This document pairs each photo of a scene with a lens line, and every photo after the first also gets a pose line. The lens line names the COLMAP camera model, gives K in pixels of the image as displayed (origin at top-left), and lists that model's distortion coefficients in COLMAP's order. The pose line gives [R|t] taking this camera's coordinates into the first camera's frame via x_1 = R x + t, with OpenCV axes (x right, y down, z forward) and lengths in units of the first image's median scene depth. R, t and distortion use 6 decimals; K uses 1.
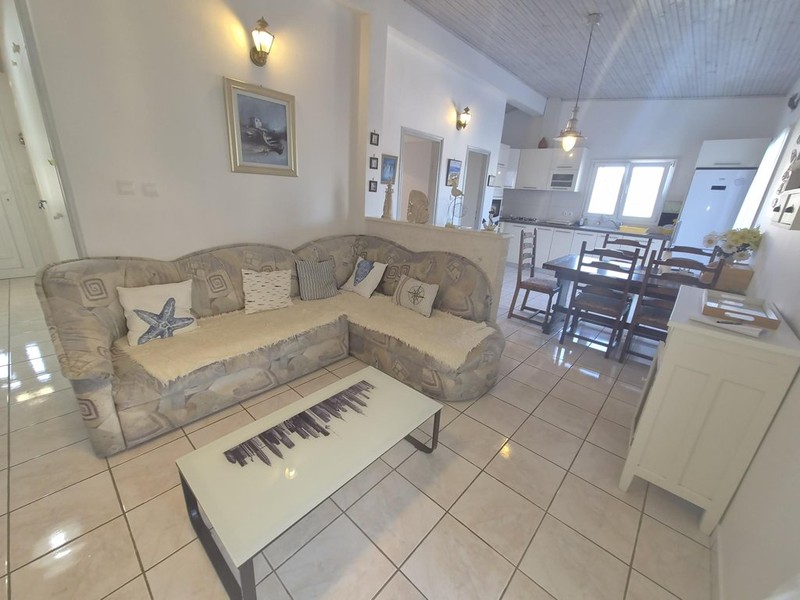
lens RADIAL K [[325.1, 0, 400.6], [0, 325.1, 299.6], [0, 0, 1]] dist [0.001830, 0.000802]
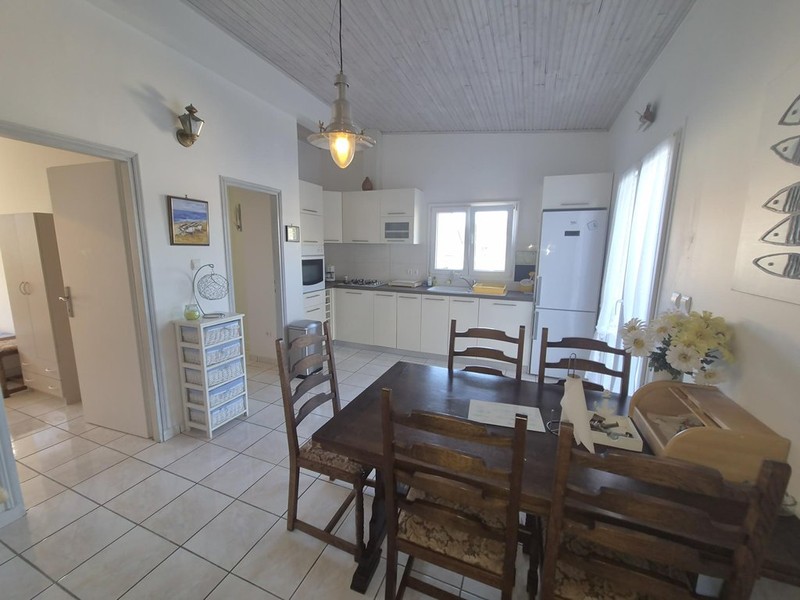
lens RADIAL K [[325.1, 0, 398.2], [0, 325.1, 300.7], [0, 0, 1]] dist [0.001830, 0.000802]
pose [[0.938734, -0.099052, 0.330103, 0.257777], [0.147525, 0.981111, -0.125128, -0.122941], [-0.311474, 0.166160, 0.935615, 0.353702]]
